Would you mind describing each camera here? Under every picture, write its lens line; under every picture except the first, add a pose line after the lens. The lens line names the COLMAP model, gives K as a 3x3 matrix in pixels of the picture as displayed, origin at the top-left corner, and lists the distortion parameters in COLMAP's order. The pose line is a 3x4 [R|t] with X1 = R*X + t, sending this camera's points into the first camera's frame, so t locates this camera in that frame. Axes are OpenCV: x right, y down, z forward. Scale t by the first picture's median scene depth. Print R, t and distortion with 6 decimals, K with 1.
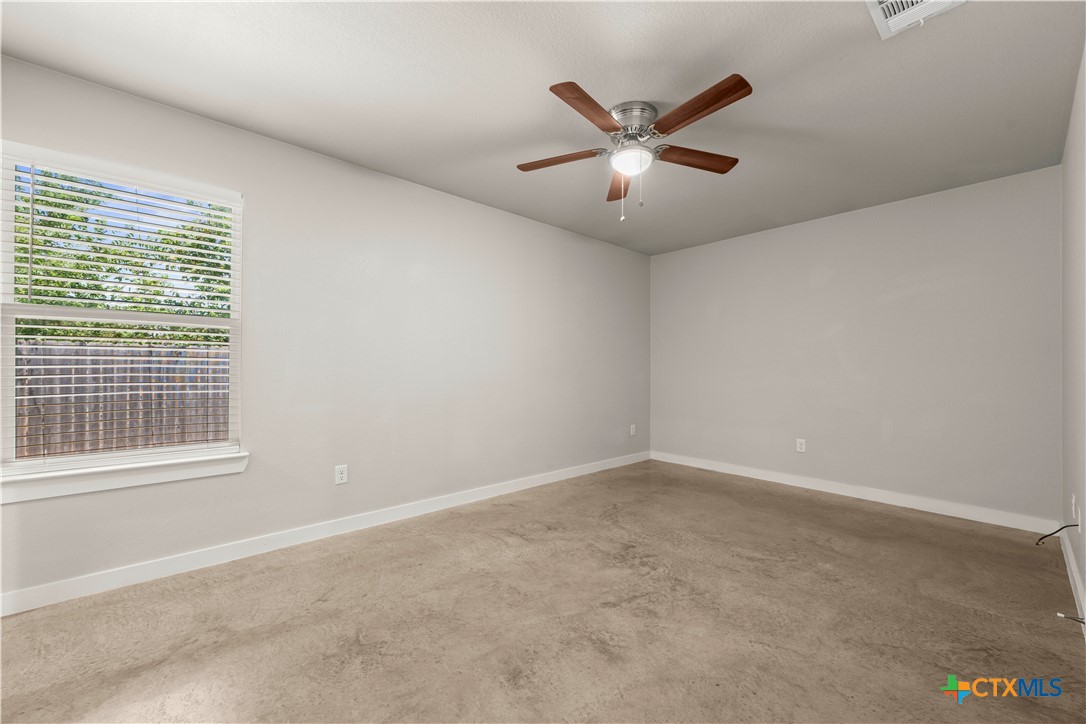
lens RADIAL K [[428.6, 0, 549.9], [0, 428.6, 365.3], [0, 0, 1]] dist [0.000948, 0.000024]
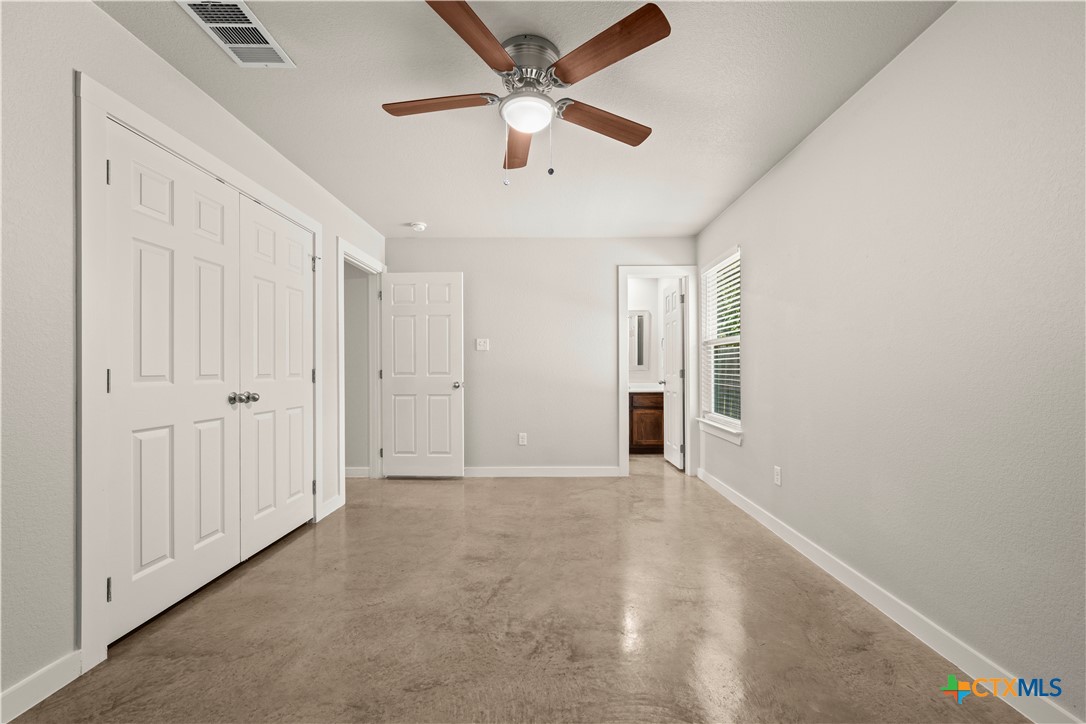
lens RADIAL K [[428.6, 0, 549.9], [0, 428.6, 365.3], [0, 0, 1]] dist [0.000948, 0.000024]
pose [[-0.676049, -0.007288, -0.736821, 0.862718], [0.004176, 0.999897, -0.013721, 0.009437], [0.736845, -0.012353, -0.675949, 1.789934]]
